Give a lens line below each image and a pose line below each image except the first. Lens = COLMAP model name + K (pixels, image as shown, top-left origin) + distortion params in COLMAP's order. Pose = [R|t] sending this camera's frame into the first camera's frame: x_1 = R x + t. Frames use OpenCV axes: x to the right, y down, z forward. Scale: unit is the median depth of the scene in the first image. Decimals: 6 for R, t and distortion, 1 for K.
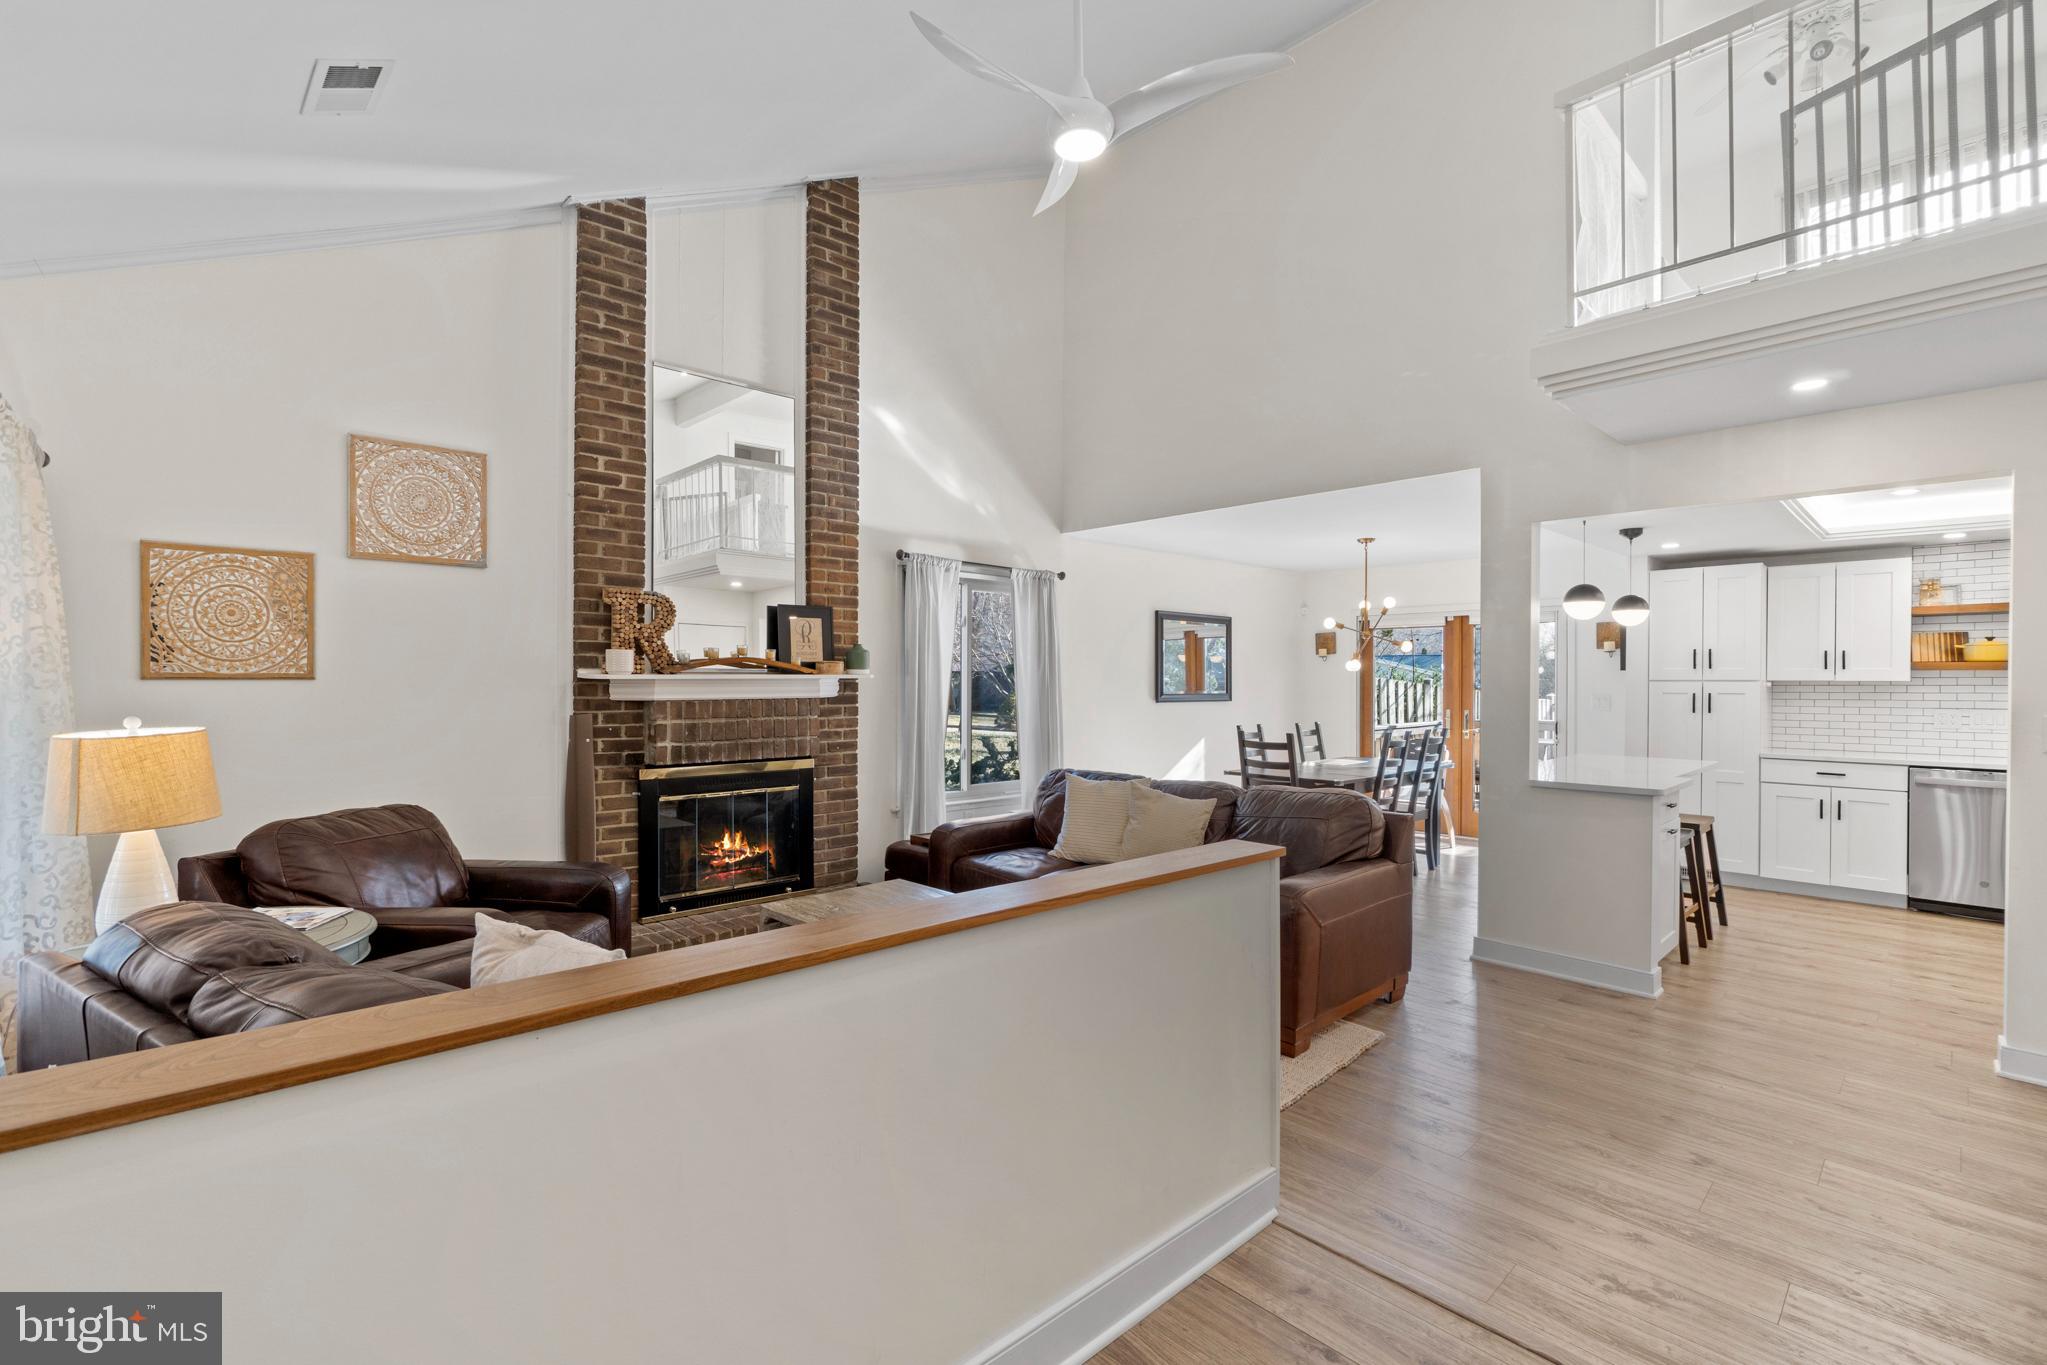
lens RADIAL K [[883.9, 0, 1019.5], [0, 883.9, 682.0], [0, 0, 1]] dist [-0.006845, 0.002636]
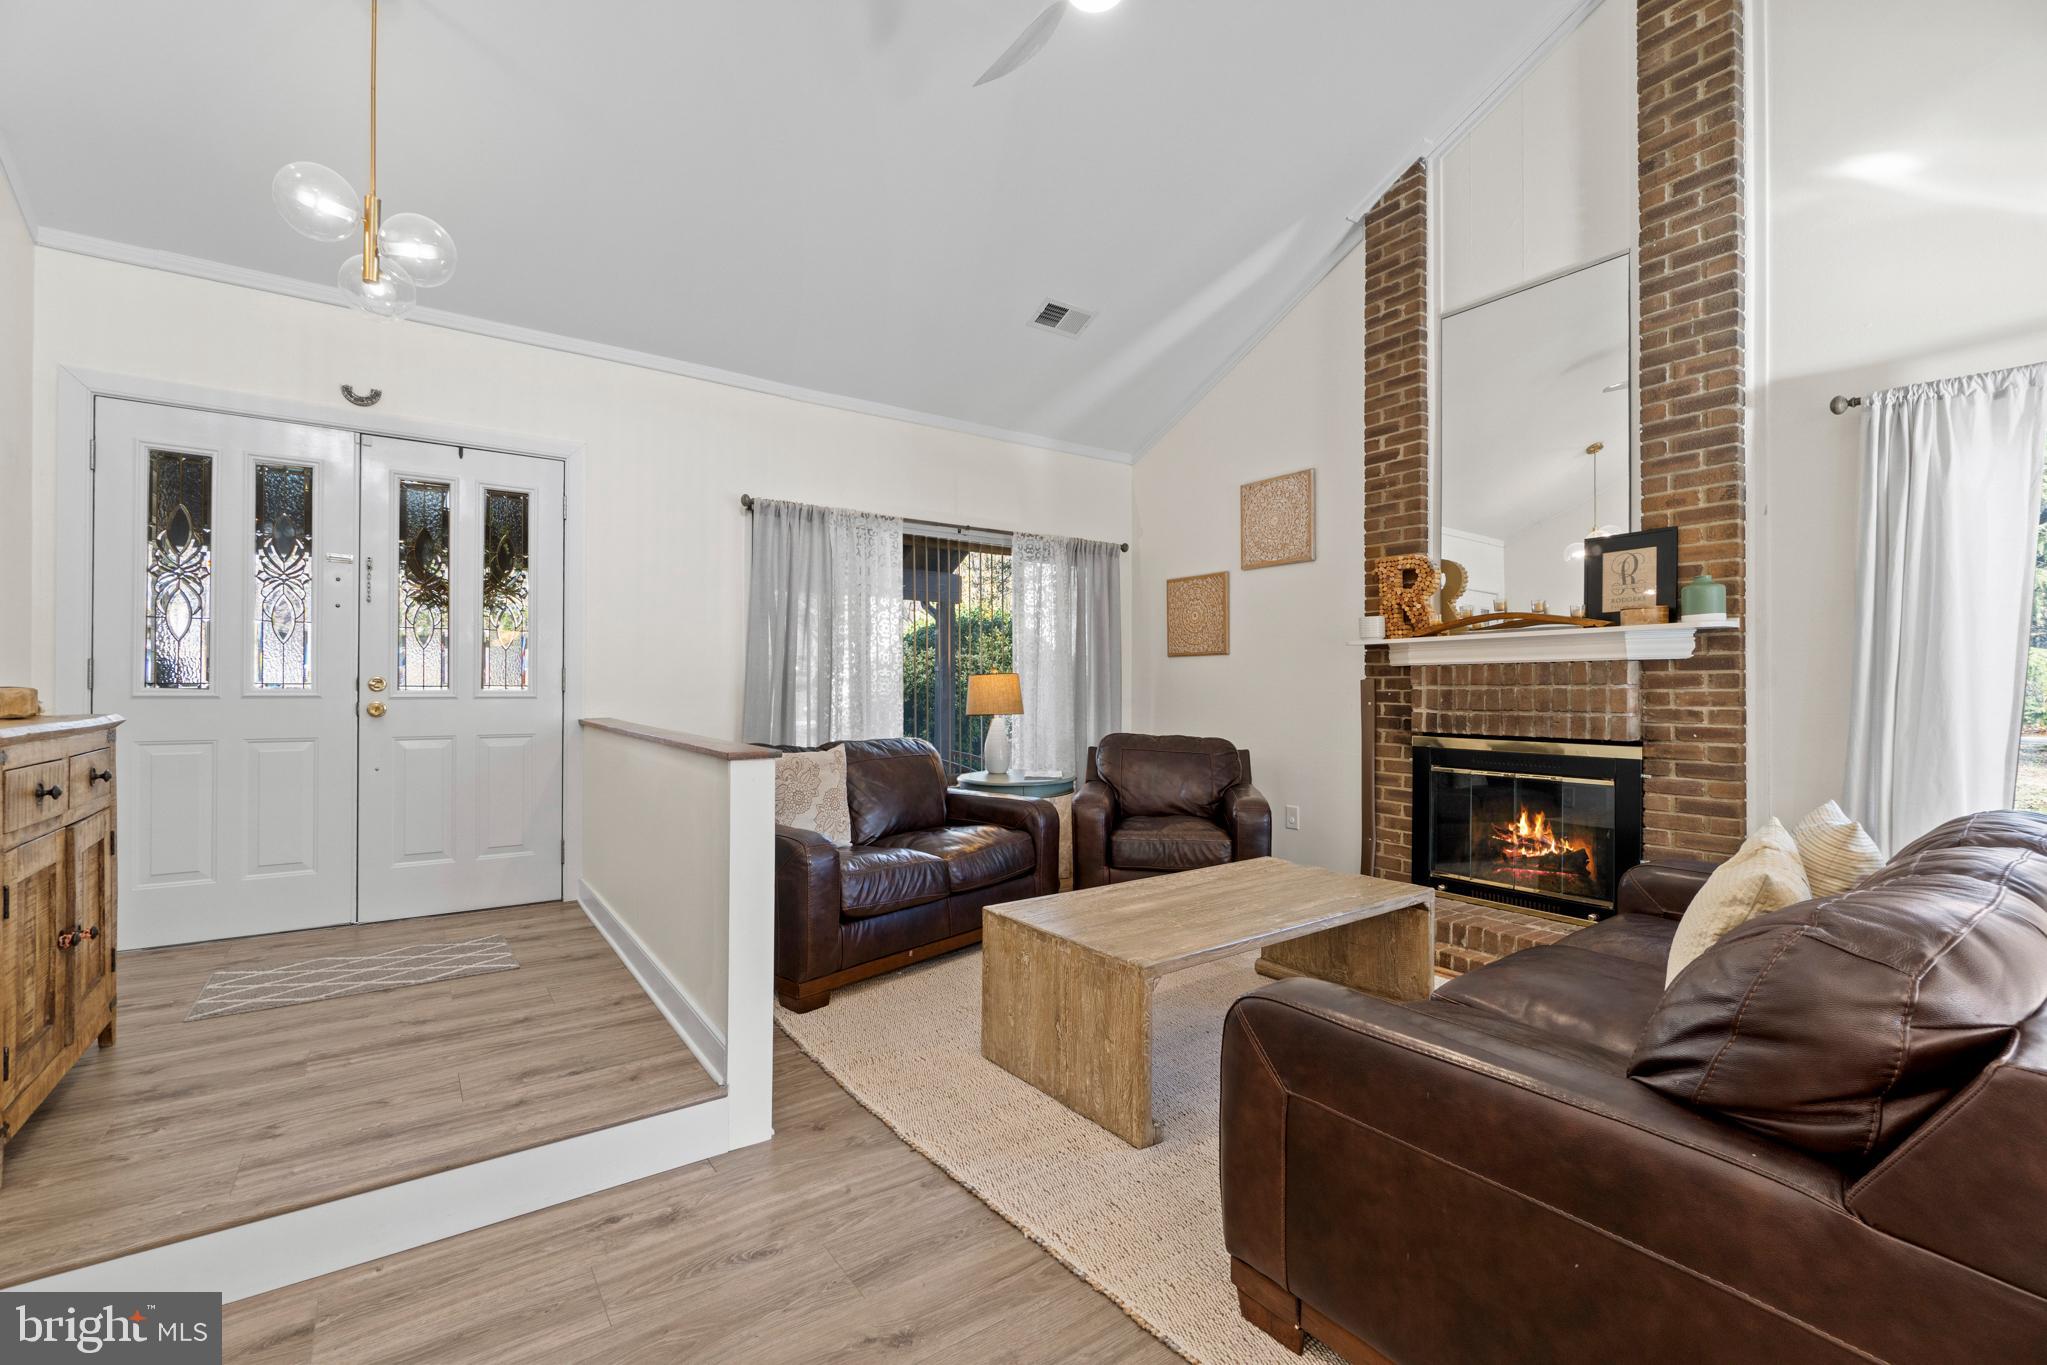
lens RADIAL K [[883.9, 0, 1019.3], [0, 883.9, 680.4], [0, 0, 1]] dist [-0.006845, 0.002636]
pose [[-0.133261, -0.014821, -0.990970, 0.510171], [-0.005490, 0.999884, -0.014216, 0.044520], [0.991066, 0.003546, -0.133327, 0.577399]]
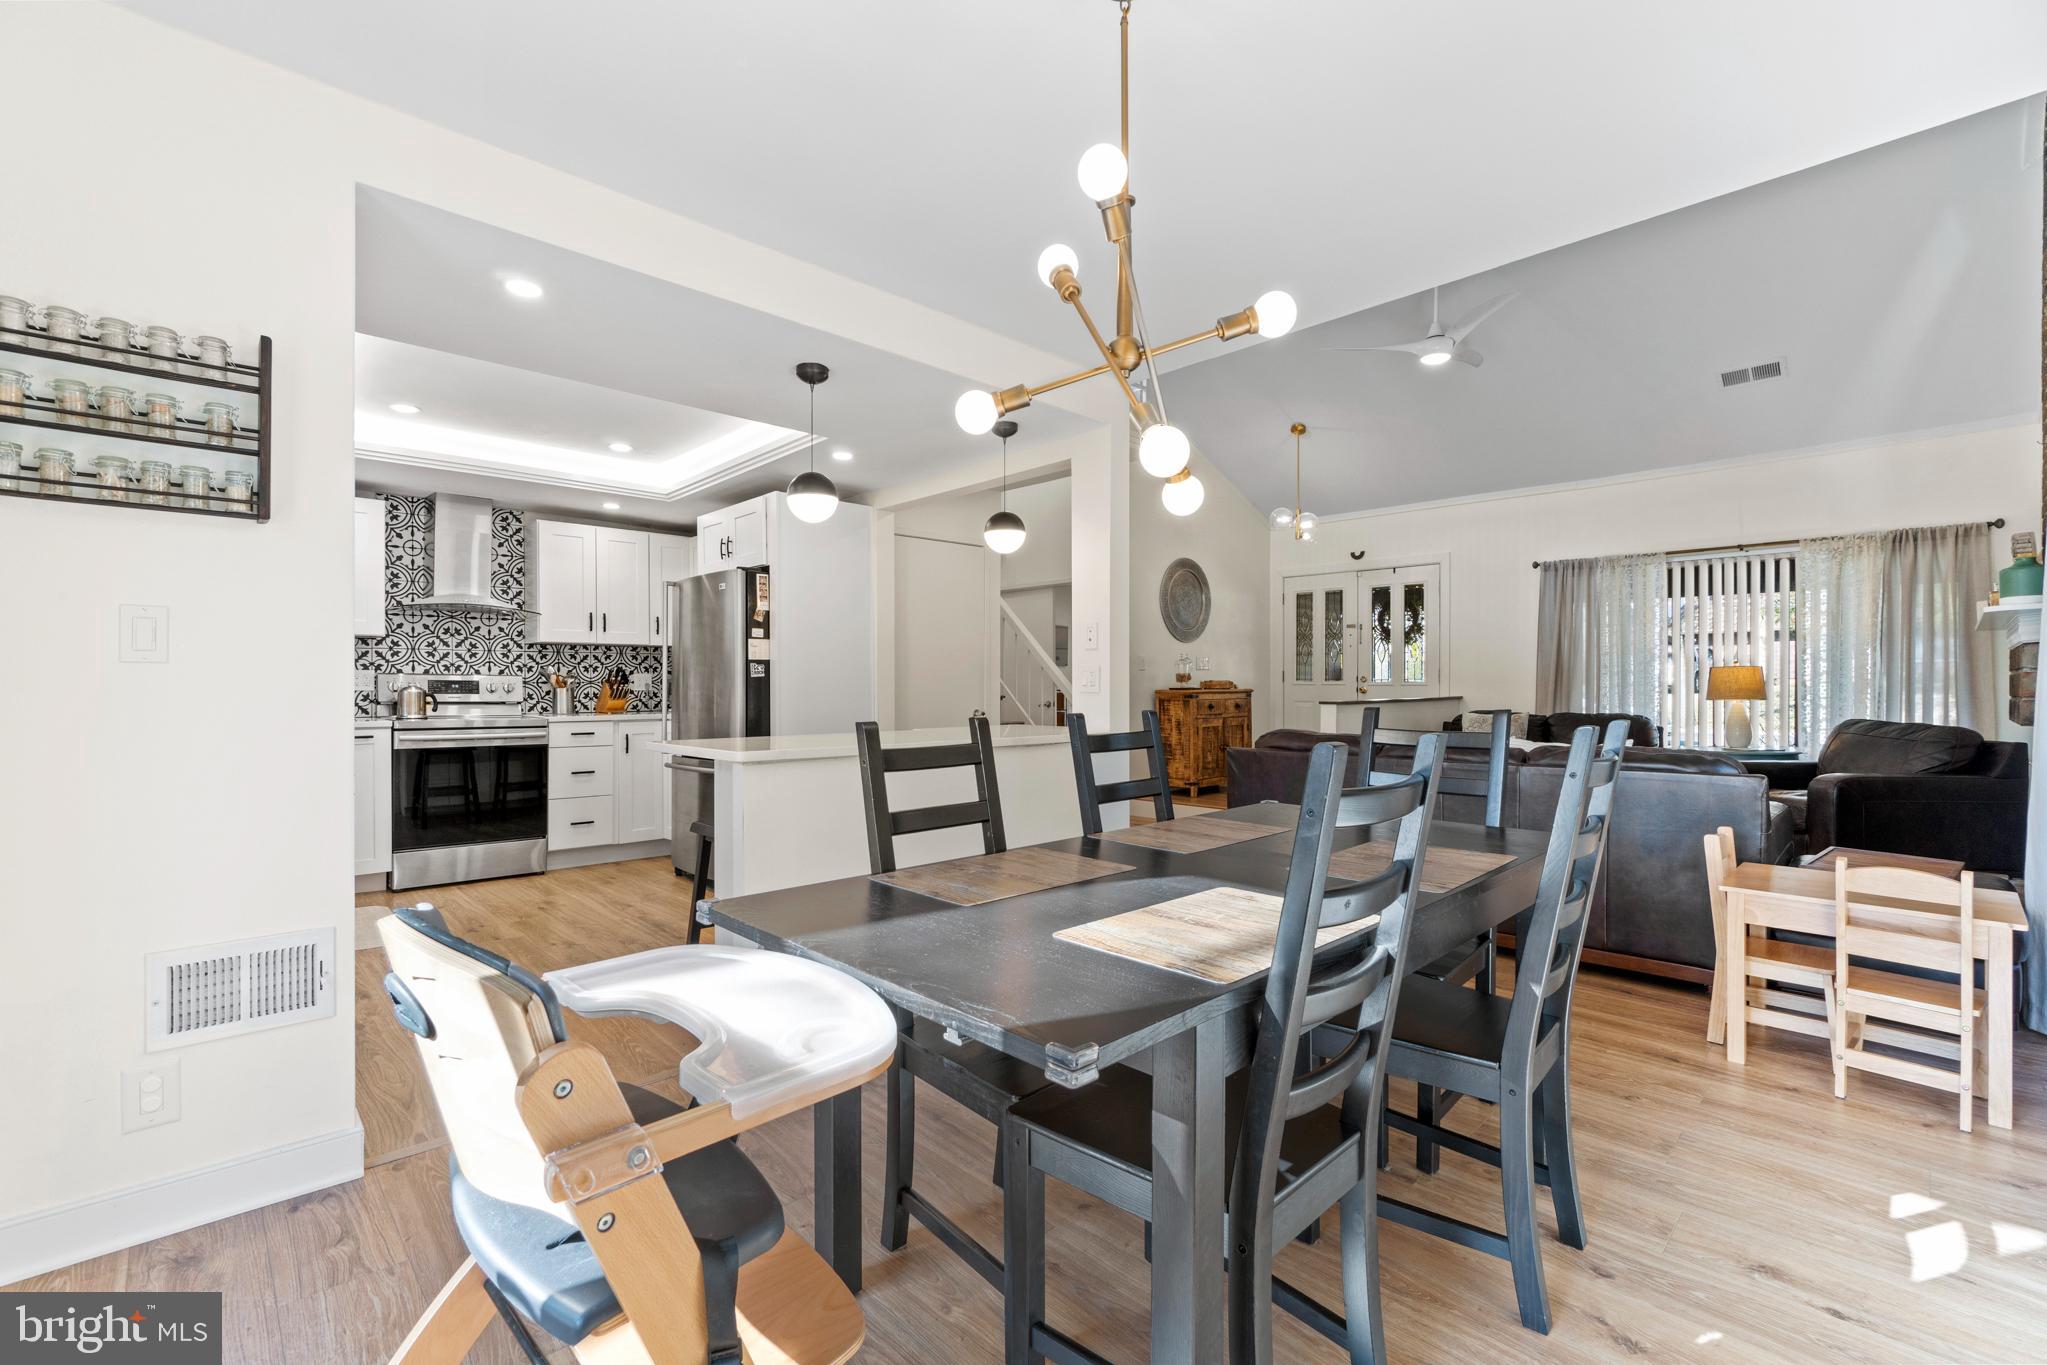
lens RADIAL K [[883.9, 0, 1009.9], [0, 883.9, 675.1], [0, 0, 1]] dist [-0.006845, 0.002636]
pose [[-0.999965, -0.003991, -0.007392, 0.546458], [-0.003939, 0.999968, -0.006975, 0.047588], [0.007420, -0.006945, -0.999948, 1.592437]]
